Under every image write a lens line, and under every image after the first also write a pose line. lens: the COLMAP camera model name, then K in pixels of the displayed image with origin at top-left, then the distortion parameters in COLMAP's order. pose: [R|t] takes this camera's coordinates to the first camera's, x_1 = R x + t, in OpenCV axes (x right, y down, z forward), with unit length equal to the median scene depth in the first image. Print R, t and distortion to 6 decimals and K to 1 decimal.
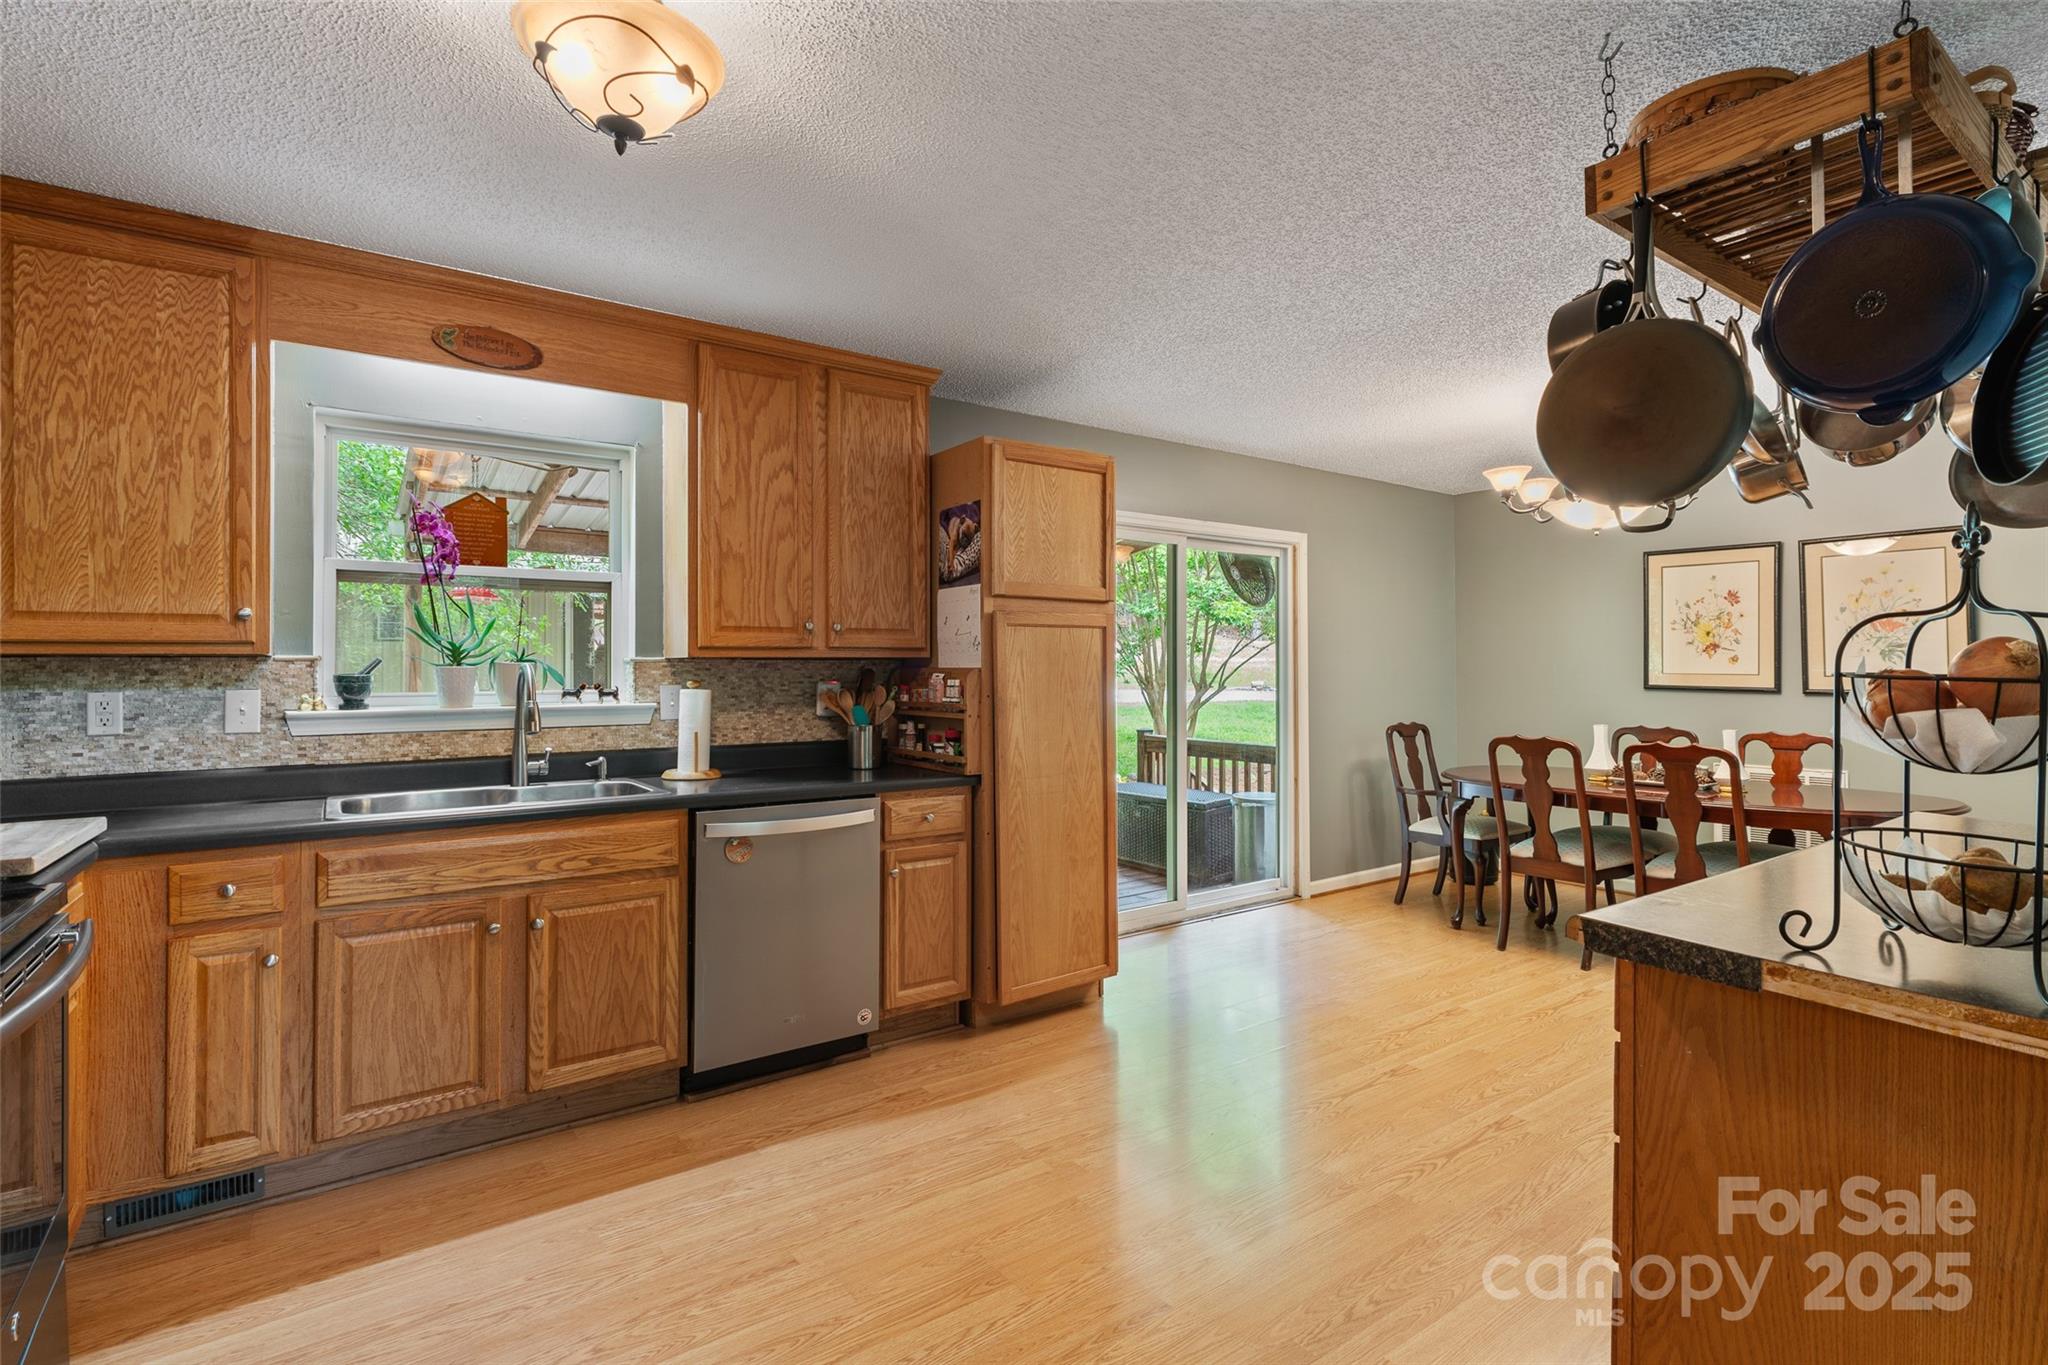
lens RADIAL K [[981.4, 0, 1051.2], [0, 981.4, 658.1], [0, 0, 1]] dist [0.000249, 0.000017]
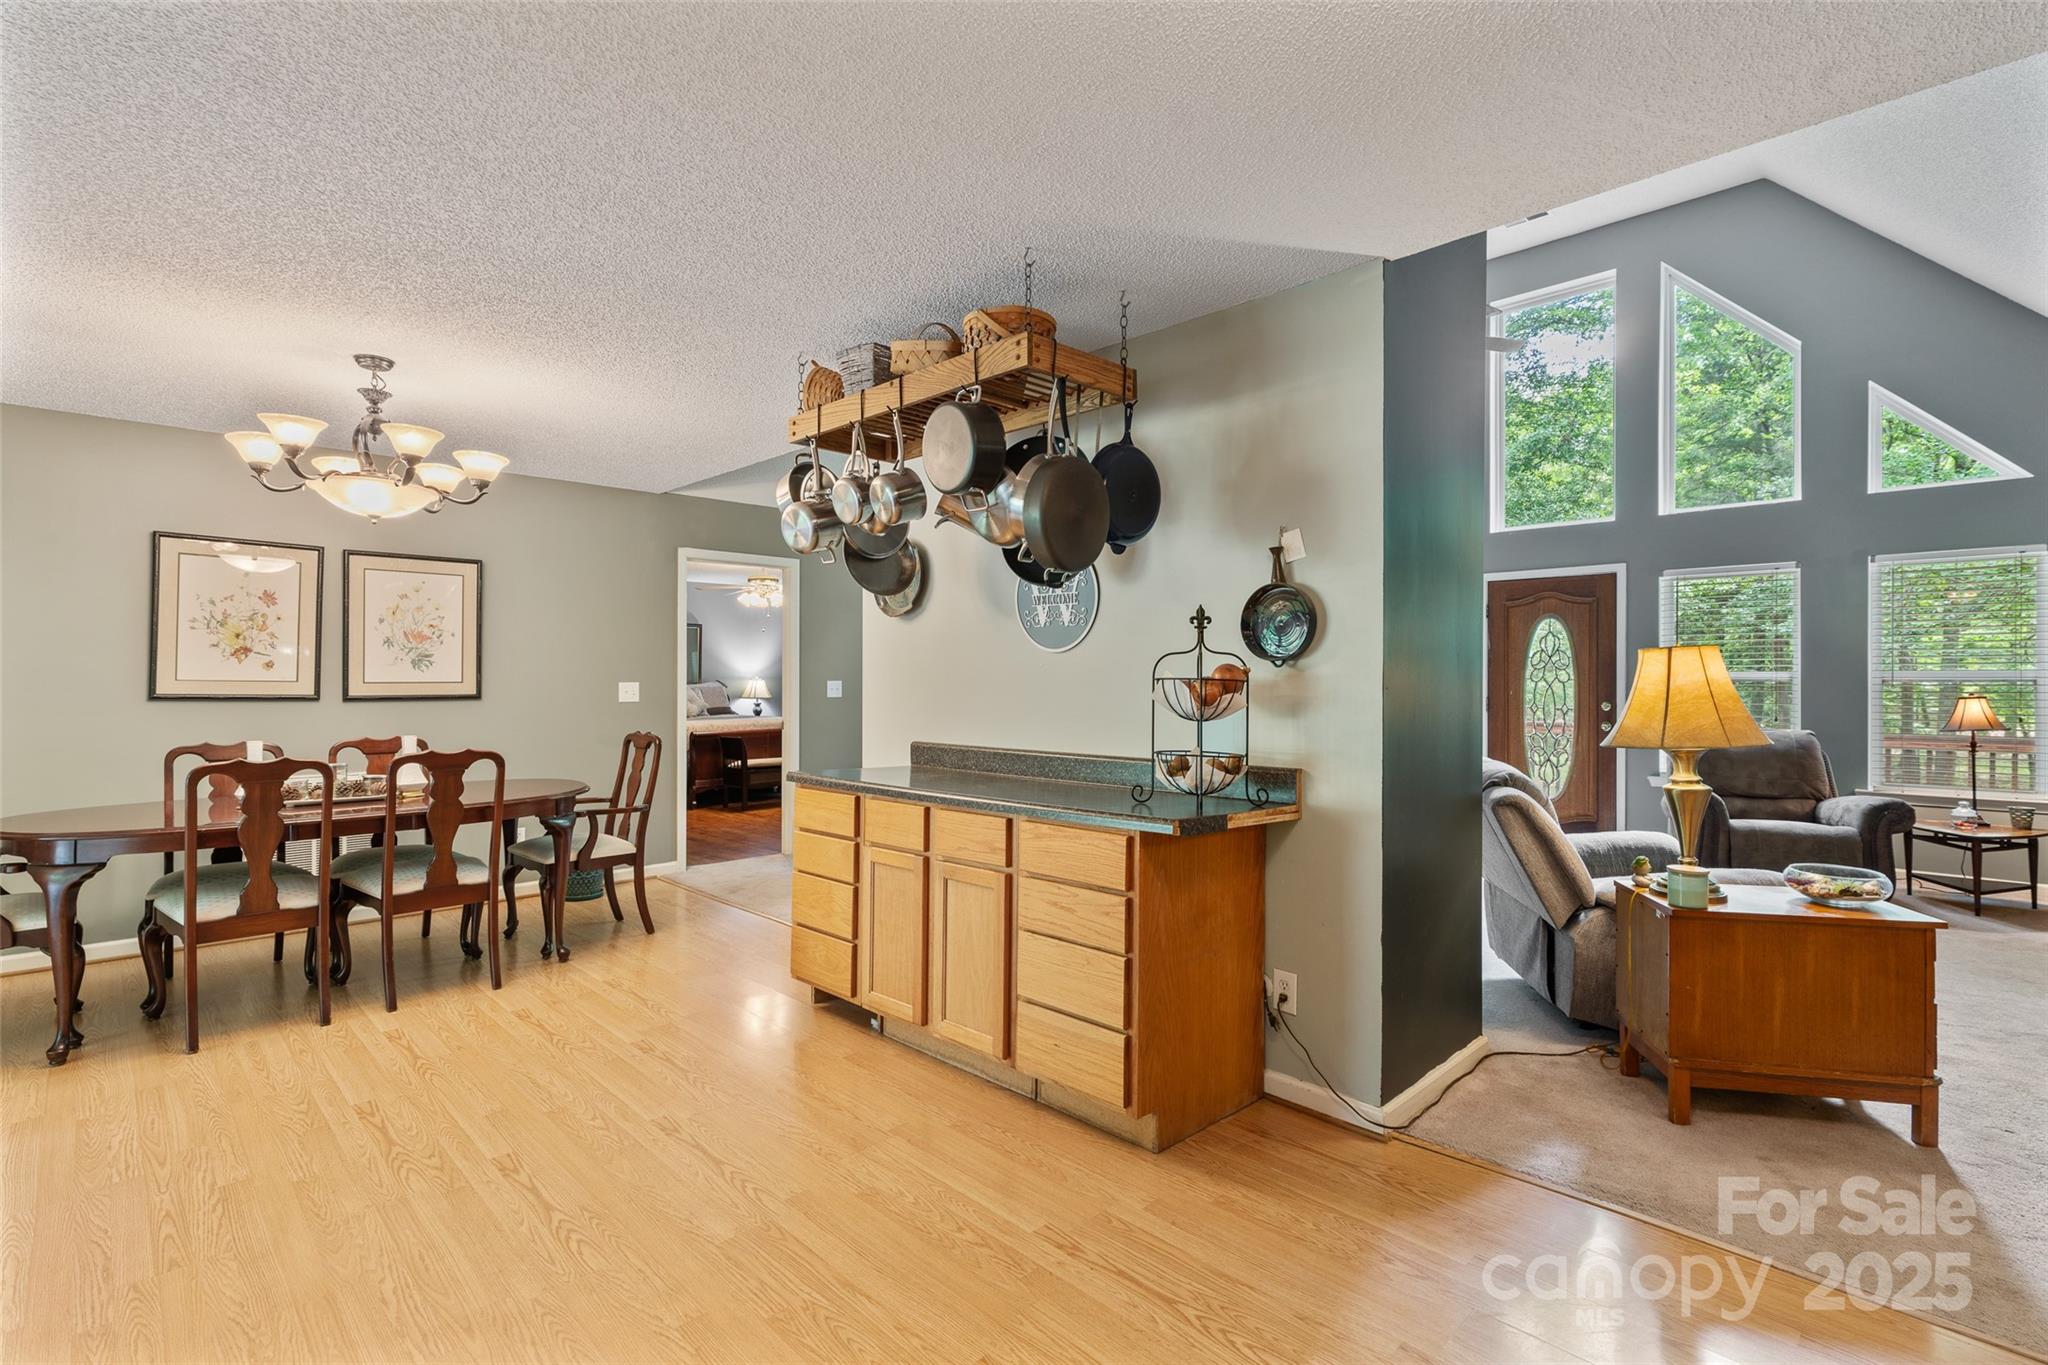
lens RADIAL K [[949.1, 0, 1017.9], [0, 949.1, 688.2], [0, 0, 1]] dist [0.001301, 0.000238]
pose [[-0.137588, -0.008063, 0.990457, -0.332028], [-0.012218, 0.999905, 0.006442, 0.010080], [-0.990414, -0.011216, -0.137674, 0.478540]]
